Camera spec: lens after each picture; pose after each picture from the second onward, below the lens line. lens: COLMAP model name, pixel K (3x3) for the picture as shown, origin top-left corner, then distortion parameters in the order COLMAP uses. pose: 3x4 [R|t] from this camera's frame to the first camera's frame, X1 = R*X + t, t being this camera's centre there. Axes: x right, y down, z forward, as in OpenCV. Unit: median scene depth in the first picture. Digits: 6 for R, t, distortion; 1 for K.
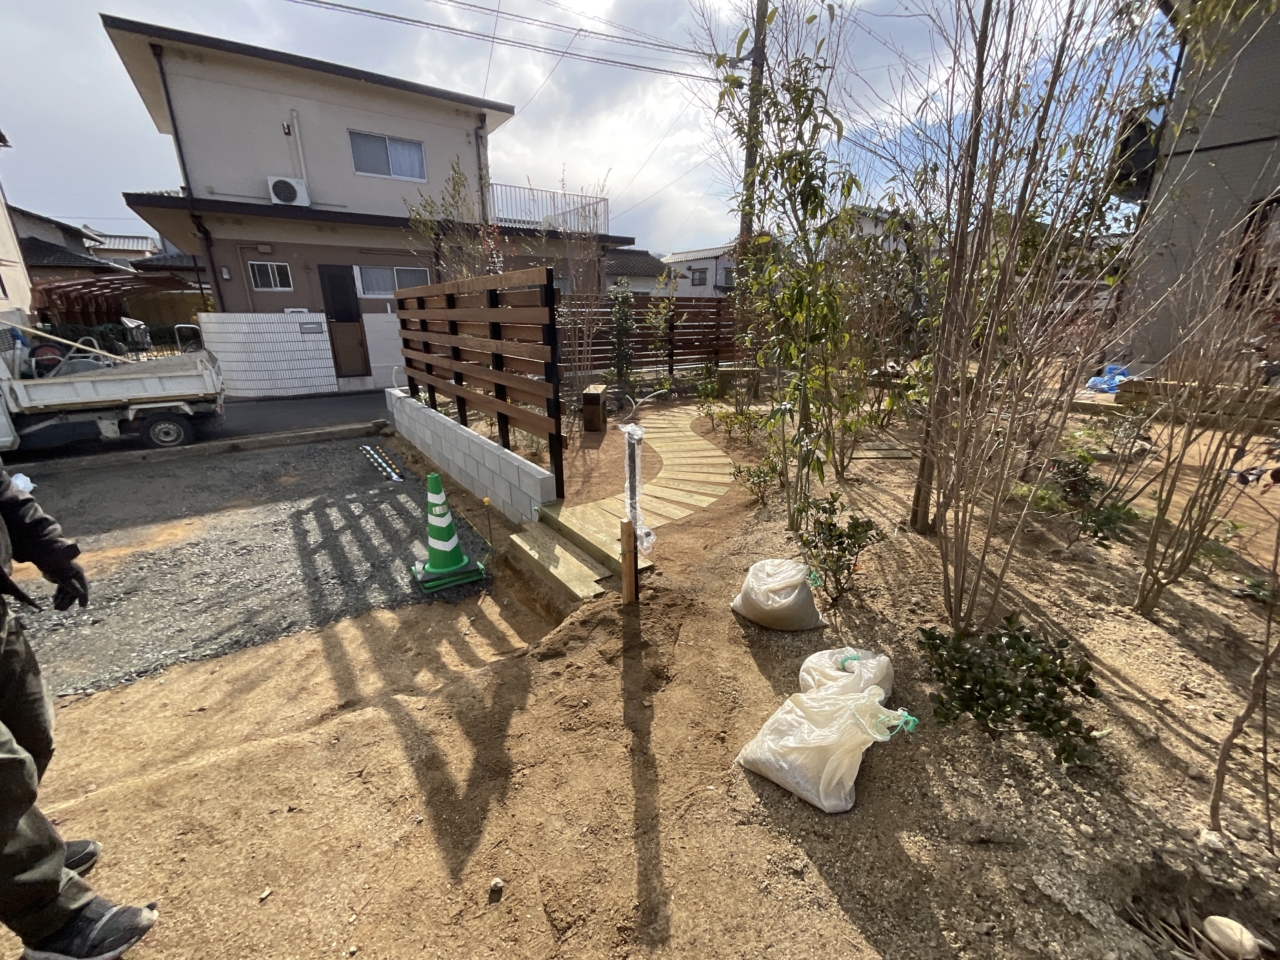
lens RADIAL K [[522.8, 0, 644.9], [0, 522.8, 487.4], [0, 0, 1]] dist [-0.003254, -0.000175]
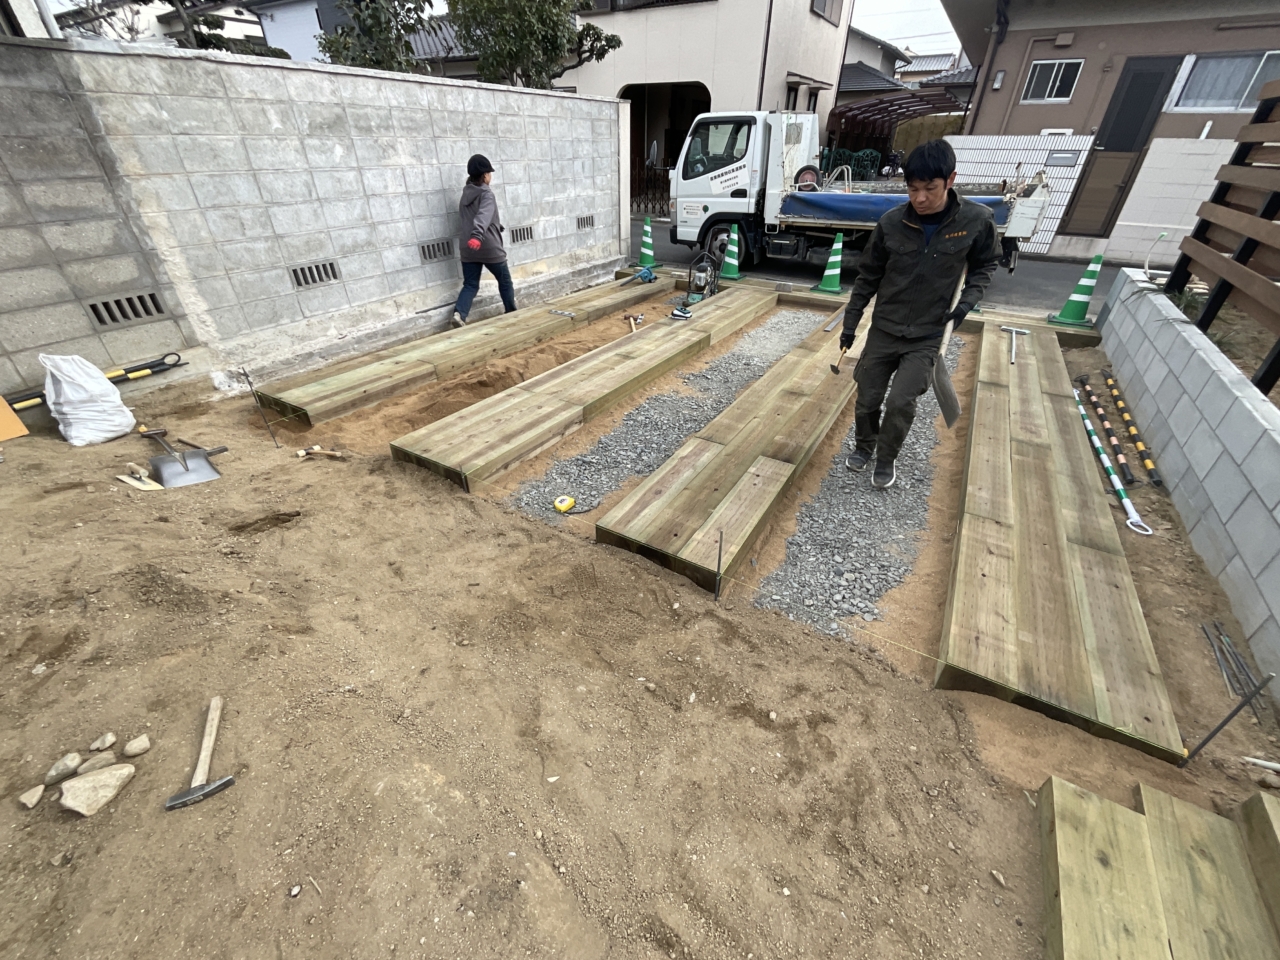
lens RADIAL K [[522.8, 0, 634.2], [0, 522.8, 483.5], [0, 0, 1]] dist [-0.003254, -0.000175]
pose [[0.399357, 0.504521, -0.765489, -0.077550], [-0.291822, 0.861487, 0.415548, -0.034767], [0.869111, 0.057435, 0.491271, 0.125607]]
